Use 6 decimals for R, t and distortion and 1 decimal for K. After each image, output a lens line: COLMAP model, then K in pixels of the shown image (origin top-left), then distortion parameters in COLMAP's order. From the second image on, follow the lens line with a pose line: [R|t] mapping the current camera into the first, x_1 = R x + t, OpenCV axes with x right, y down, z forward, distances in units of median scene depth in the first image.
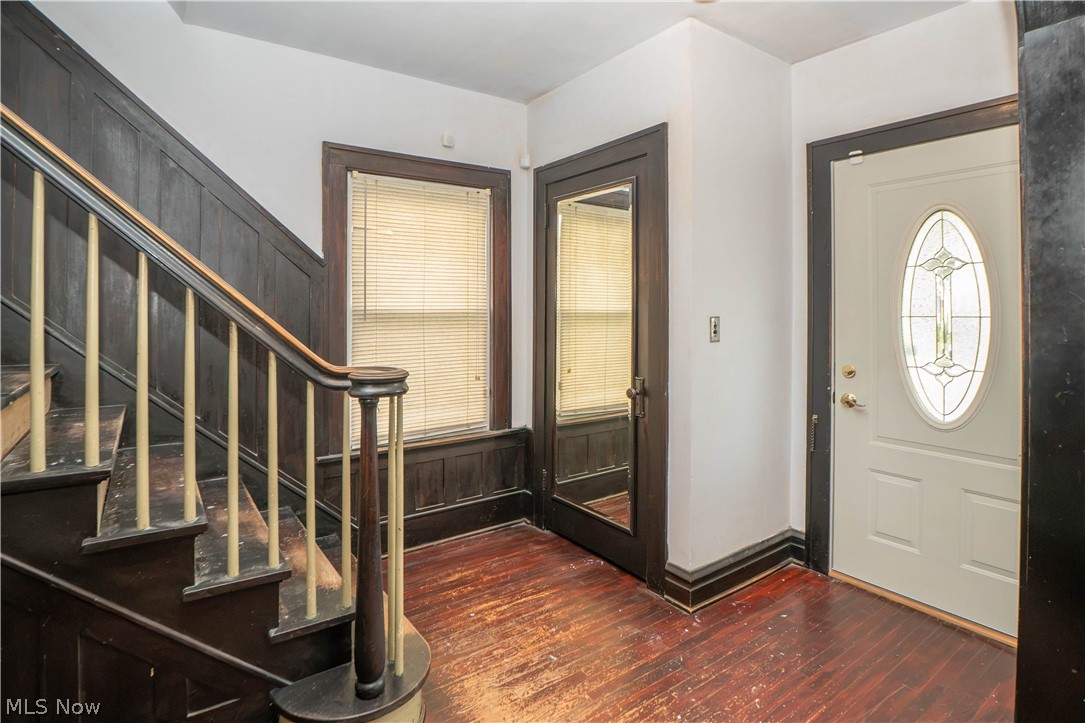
lens RADIAL K [[527.8, 0, 542.0], [0, 527.8, 311.0], [0, 0, 1]] dist [-0.018942, 0.000372]
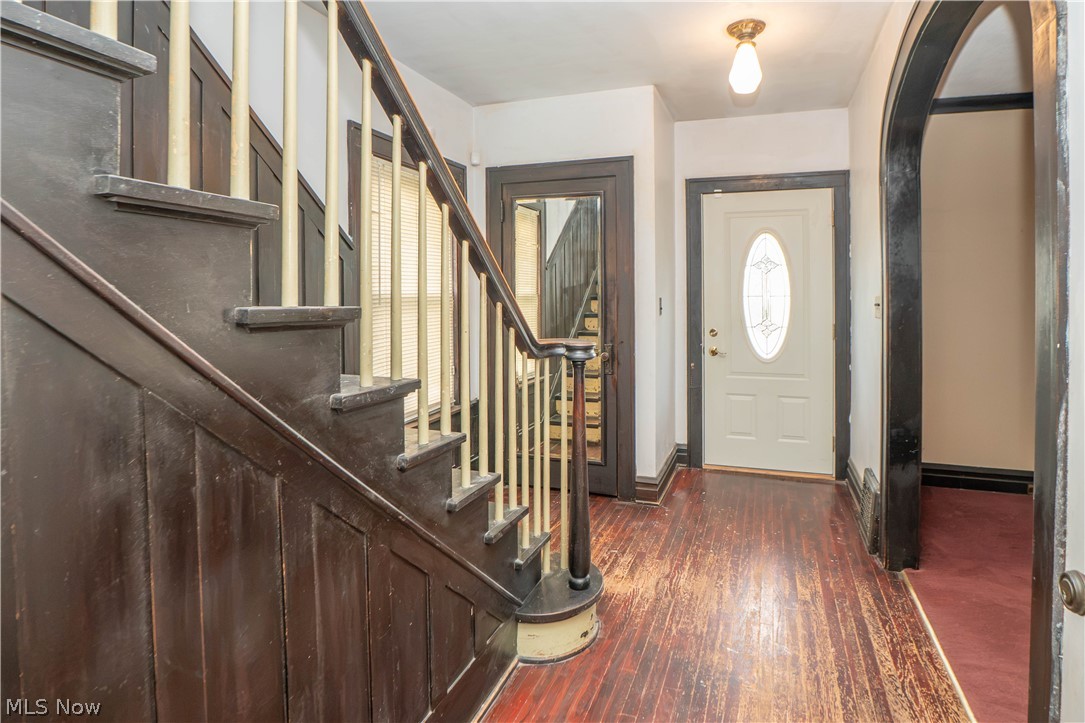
lens RADIAL K [[573.0, 0, 544.8], [0, 573.0, 296.1], [0, 0, 1]] dist [-0.032189, 0.000451]
pose [[0.810253, -0.008134, 0.586024, -0.832778], [0.005954, 0.999966, 0.005647, -0.003661], [-0.586051, -0.001086, 0.810274, -0.070594]]
